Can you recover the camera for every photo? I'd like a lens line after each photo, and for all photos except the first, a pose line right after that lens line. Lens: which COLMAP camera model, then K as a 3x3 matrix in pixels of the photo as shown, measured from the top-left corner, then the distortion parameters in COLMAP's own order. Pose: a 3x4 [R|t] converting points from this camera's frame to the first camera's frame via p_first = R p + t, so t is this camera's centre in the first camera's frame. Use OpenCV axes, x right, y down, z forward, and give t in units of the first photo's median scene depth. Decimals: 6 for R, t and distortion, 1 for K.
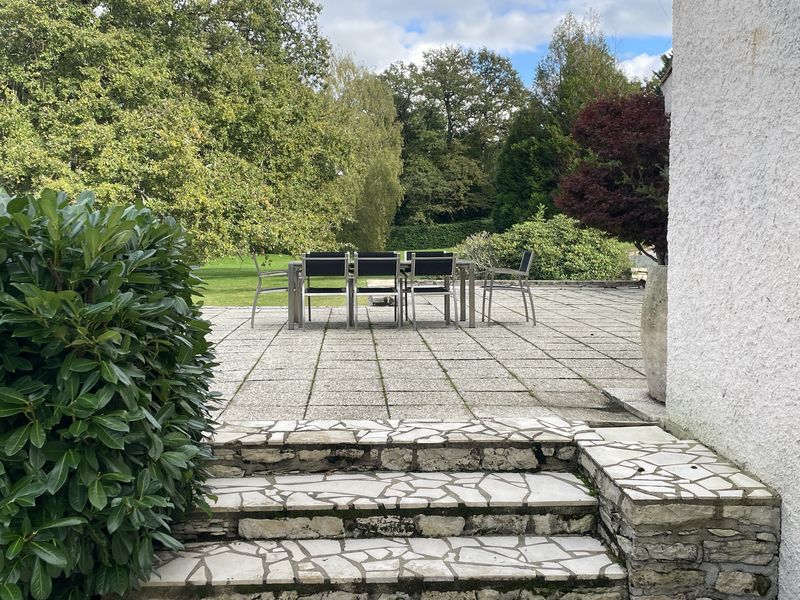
lens RADIAL K [[907.3, 0, 394.6], [0, 907.3, 300.7], [0, 0, 1]] dist [0.087926, 0.000000]
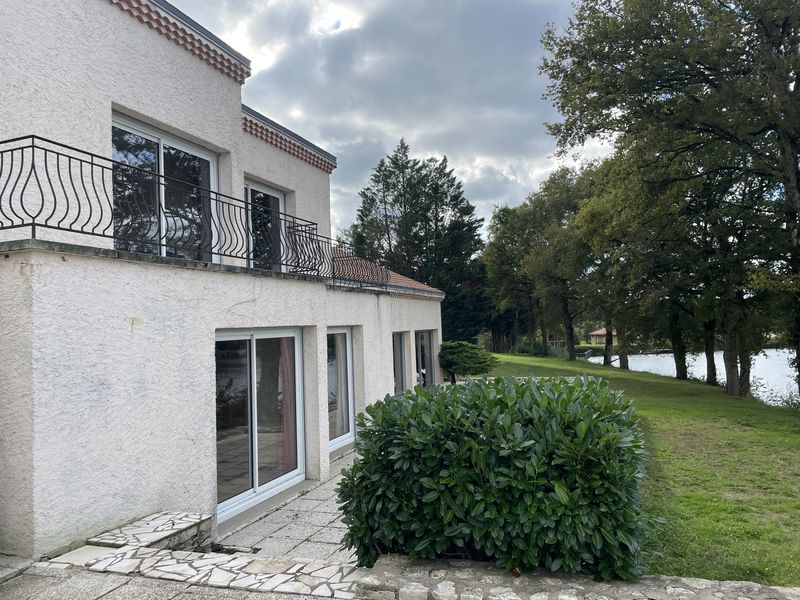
lens RADIAL K [[599.6, 0, 406.8], [0, 599.6, 289.5], [0, 0, 1]] dist [0.090475, -0.114468]
pose [[-0.927661, 0.060639, 0.368466, -0.088088], [0.064977, 0.997887, -0.000638, -0.035874], [-0.367726, 0.023350, -0.929641, 0.241215]]
